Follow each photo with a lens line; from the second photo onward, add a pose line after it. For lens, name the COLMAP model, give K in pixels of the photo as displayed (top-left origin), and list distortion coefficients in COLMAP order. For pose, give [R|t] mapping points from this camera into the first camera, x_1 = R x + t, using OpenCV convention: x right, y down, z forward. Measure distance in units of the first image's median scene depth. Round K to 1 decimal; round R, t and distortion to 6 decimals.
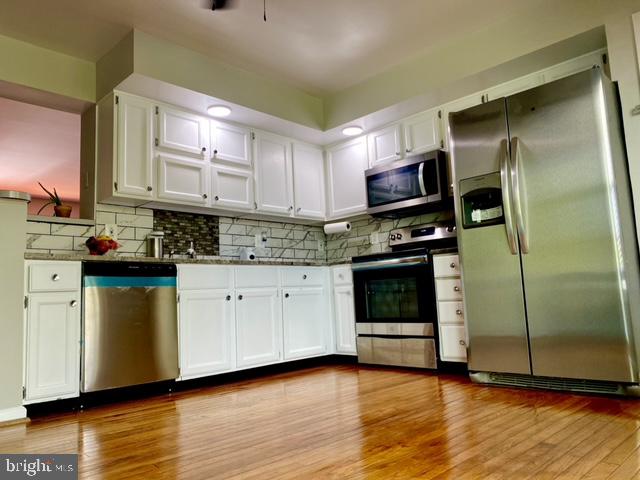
lens RADIAL K [[488.6, 0, 319.4], [0, 488.6, 240.5], [0, 0, 1]] dist [0.015268, -0.015684]
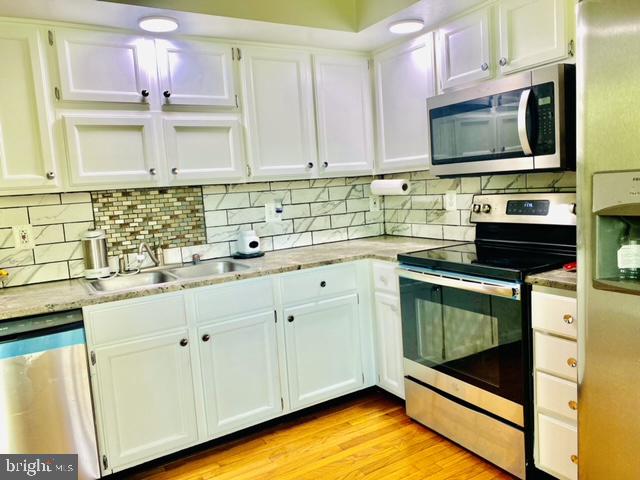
lens RADIAL K [[488.6, 0, 319.1], [0, 488.6, 239.1], [0, 0, 1]] dist [0.015268, -0.015684]
pose [[0.966778, 0.011028, -0.255381, 0.124715], [0.053052, 0.968659, 0.242662, -0.135199], [0.250053, -0.248148, 0.935893, 0.399011]]
